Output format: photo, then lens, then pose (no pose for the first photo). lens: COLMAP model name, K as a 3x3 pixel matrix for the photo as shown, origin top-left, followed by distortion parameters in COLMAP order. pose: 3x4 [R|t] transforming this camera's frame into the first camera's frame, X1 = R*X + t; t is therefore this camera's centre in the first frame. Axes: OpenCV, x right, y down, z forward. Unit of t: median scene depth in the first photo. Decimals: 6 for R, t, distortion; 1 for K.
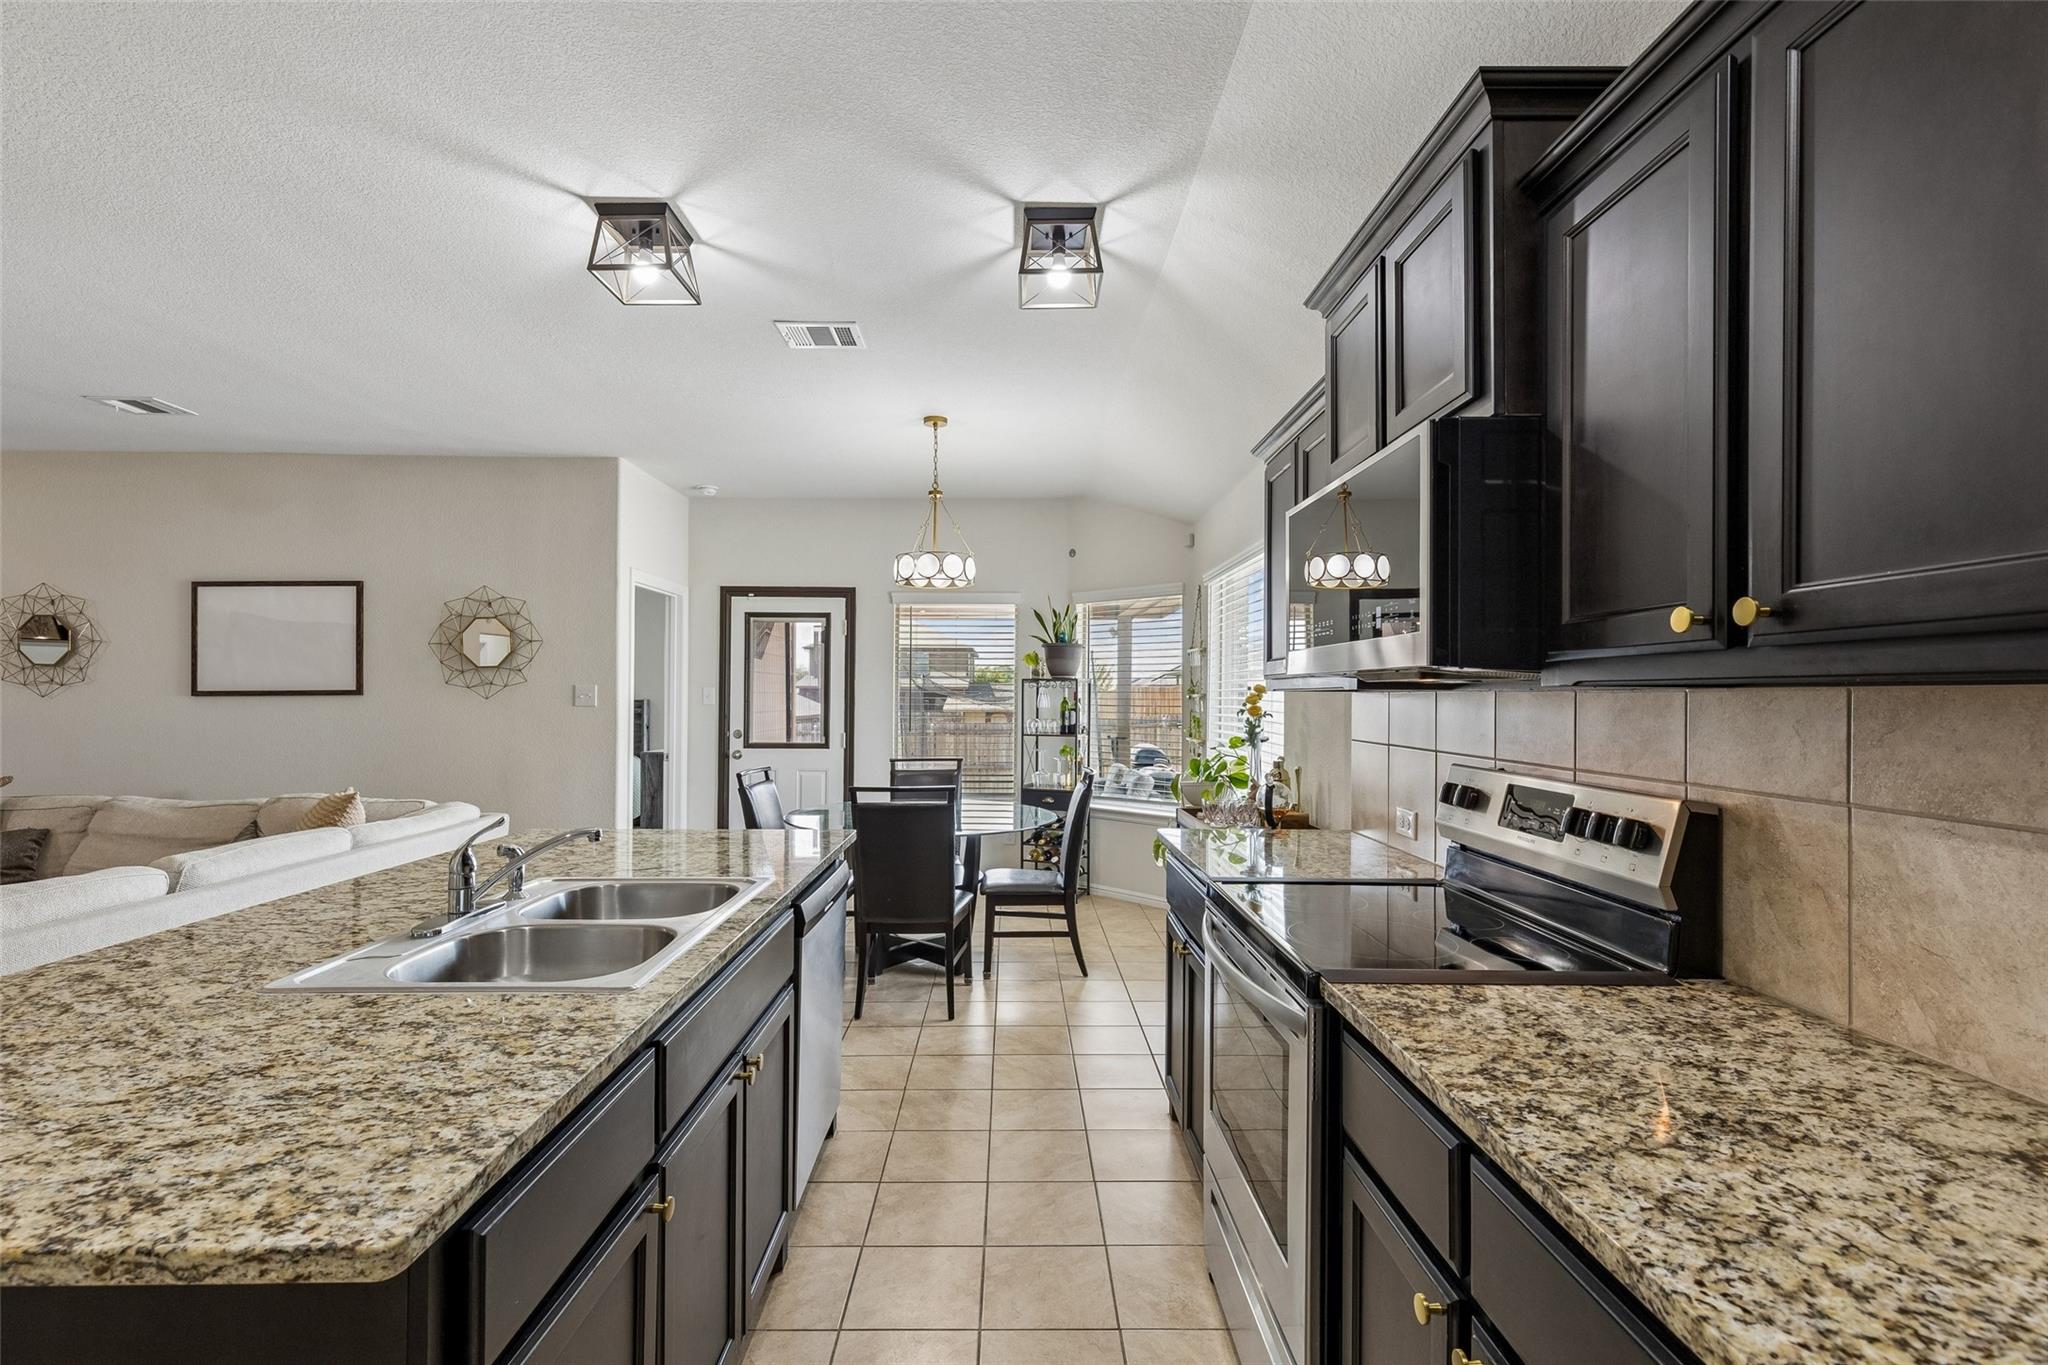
lens RADIAL K [[920.9, 0, 1024.0], [0, 920.9, 690.8], [0, 0, 1]] dist [0.007274, -0.001405]
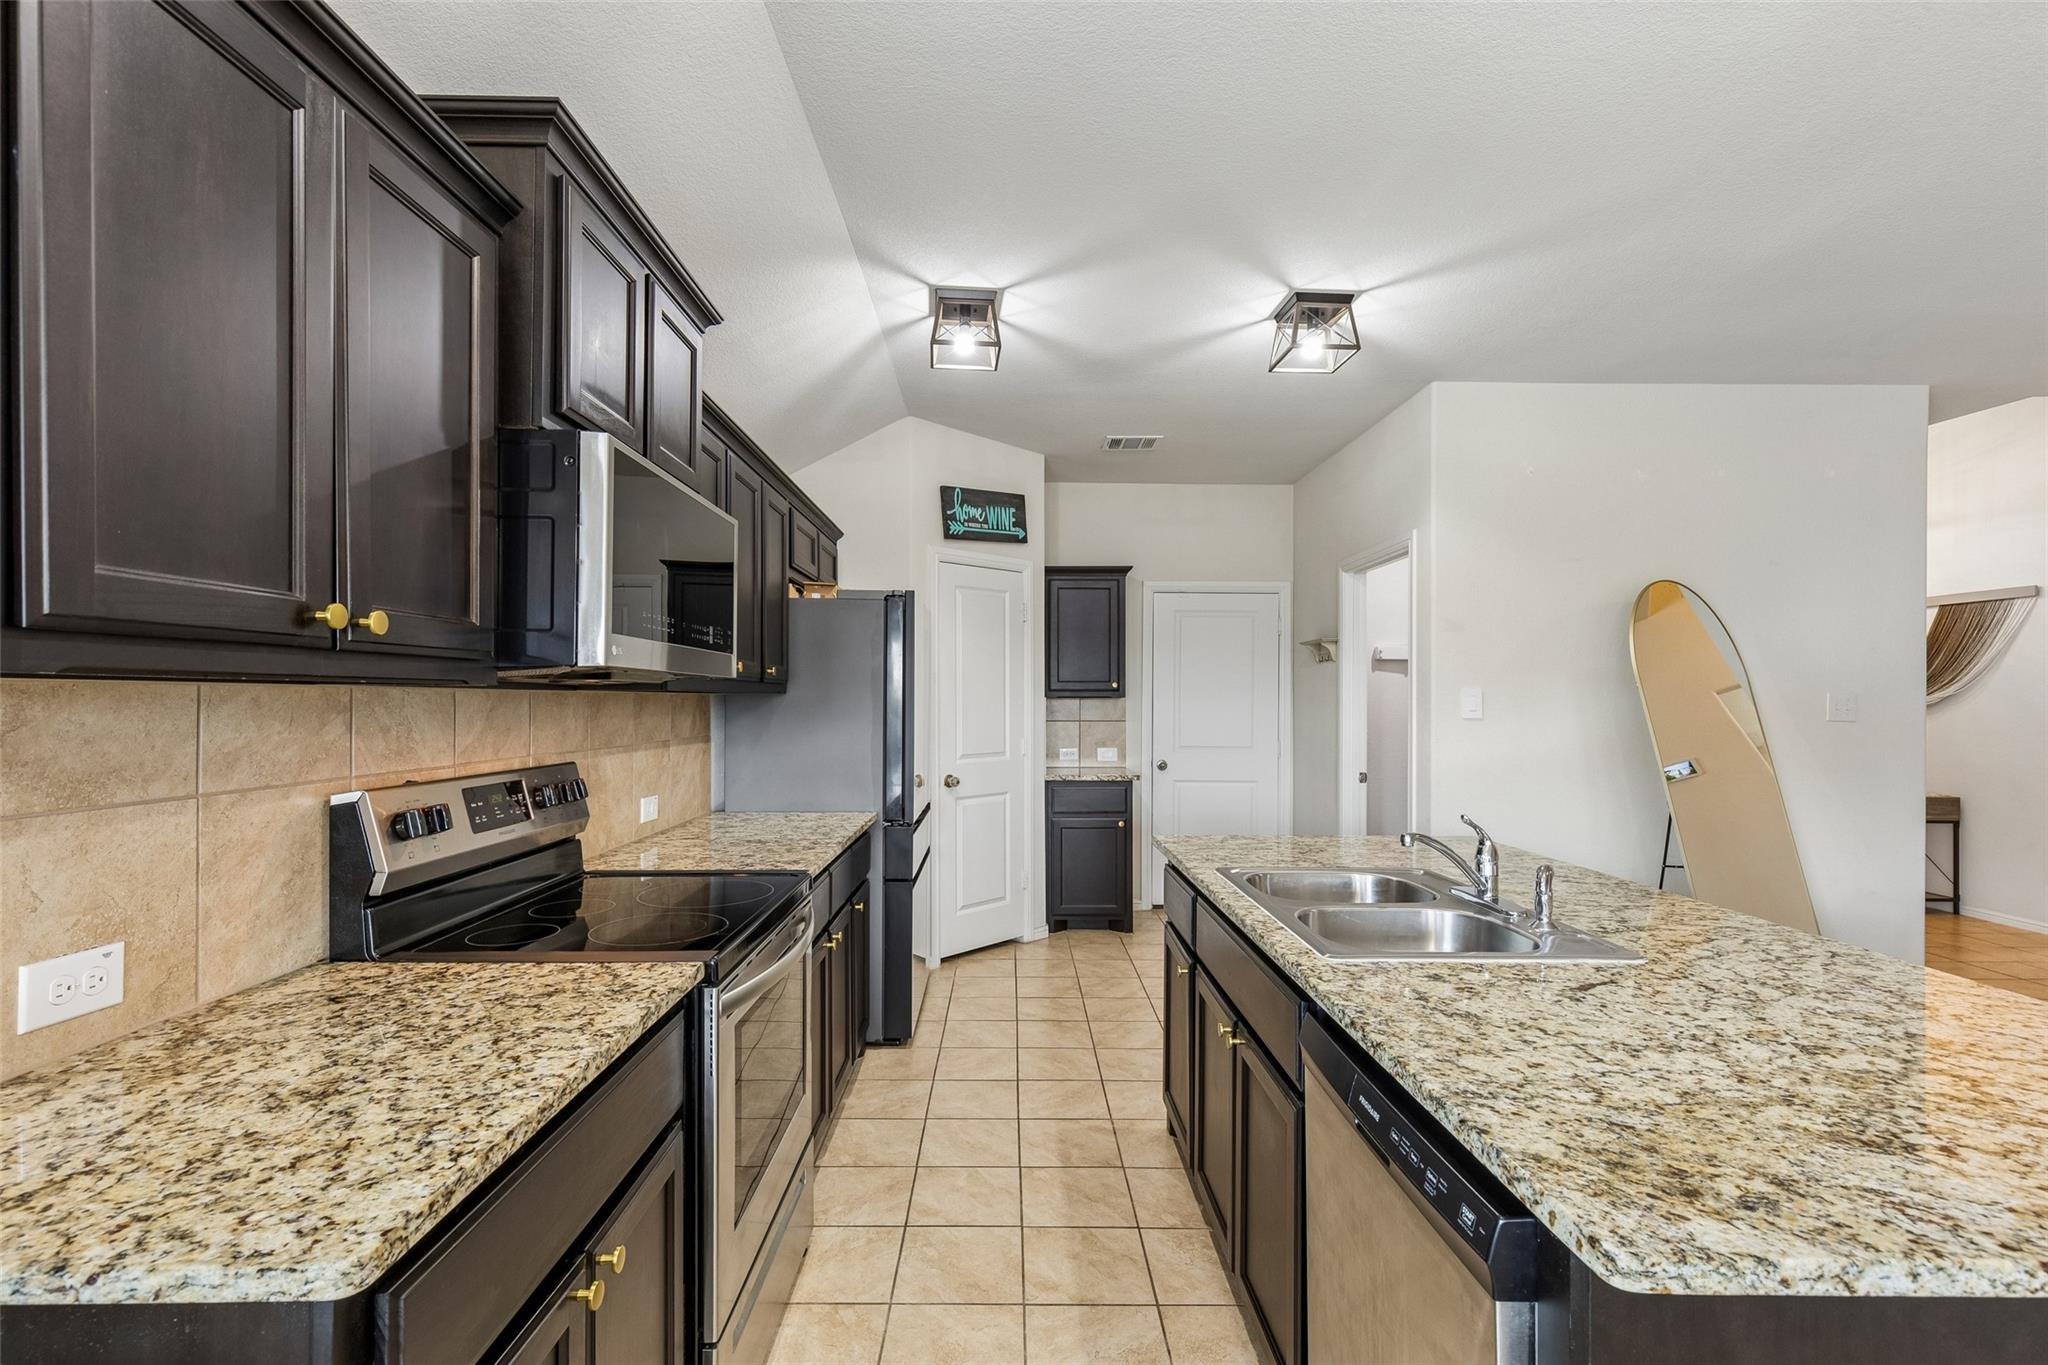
lens RADIAL K [[920.9, 0, 1015.3], [0, 920.9, 696.8], [0, 0, 1]] dist [0.007274, -0.001405]
pose [[-0.999942, -0.009764, 0.004526, -0.014605], [-0.009797, 0.999925, -0.007282, 0.003810], [-0.004454, -0.007326, -0.999963, 0.813304]]
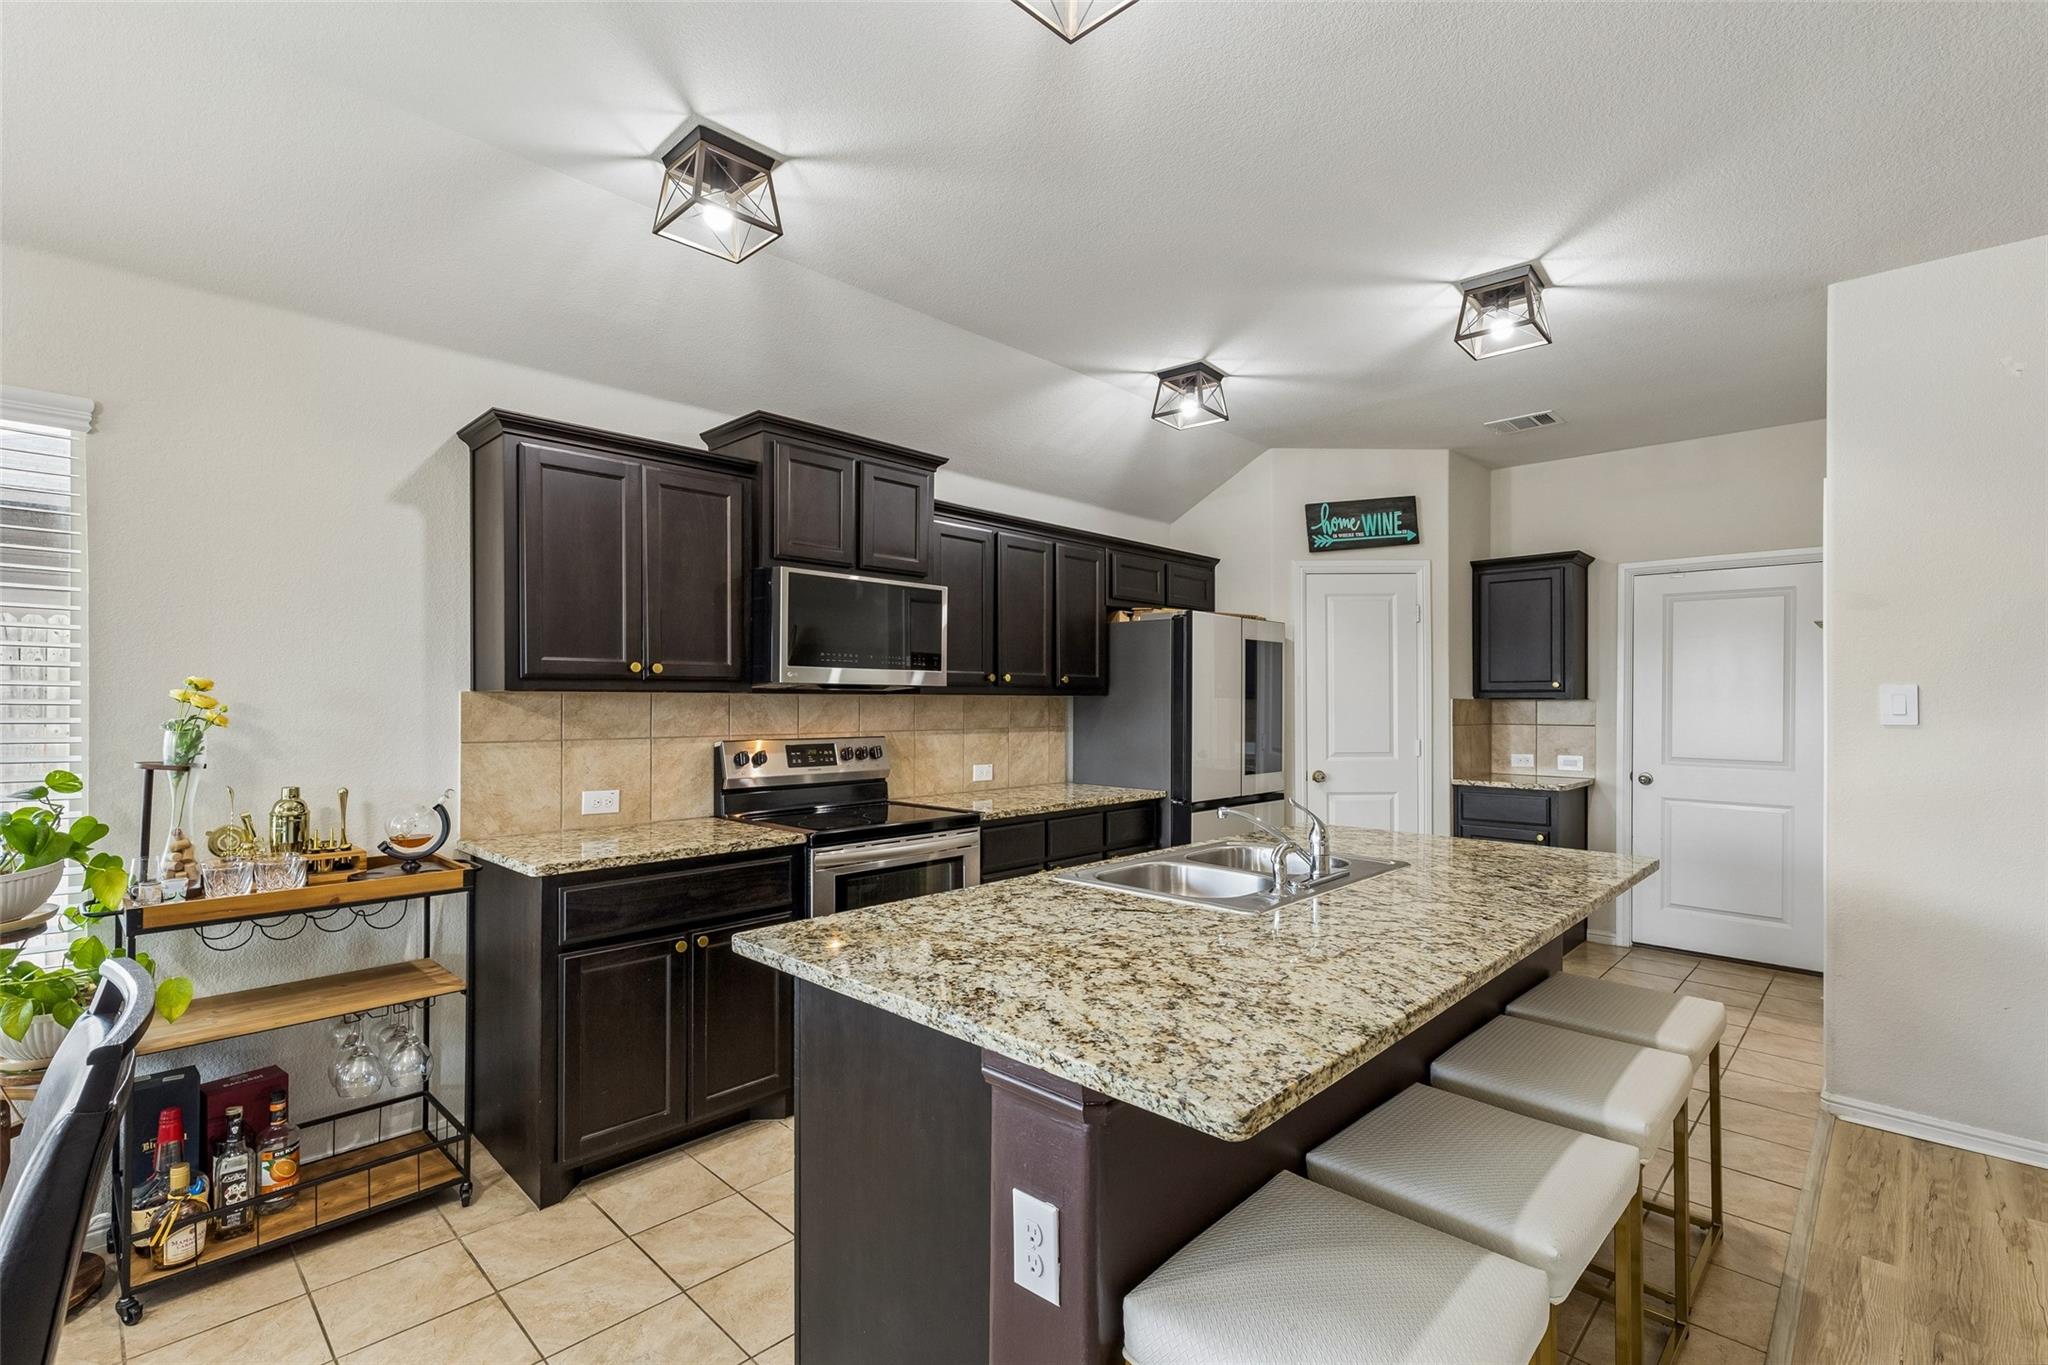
lens RADIAL K [[920.9, 0, 1006.9], [0, 920.9, 698.7], [0, 0, 1]] dist [0.007274, -0.001405]
pose [[-0.703942, -0.005575, 0.710236, -0.457363], [-0.009142, 0.999957, -0.001212, 0.002785], [-0.710199, -0.007346, -0.703963, 0.835067]]
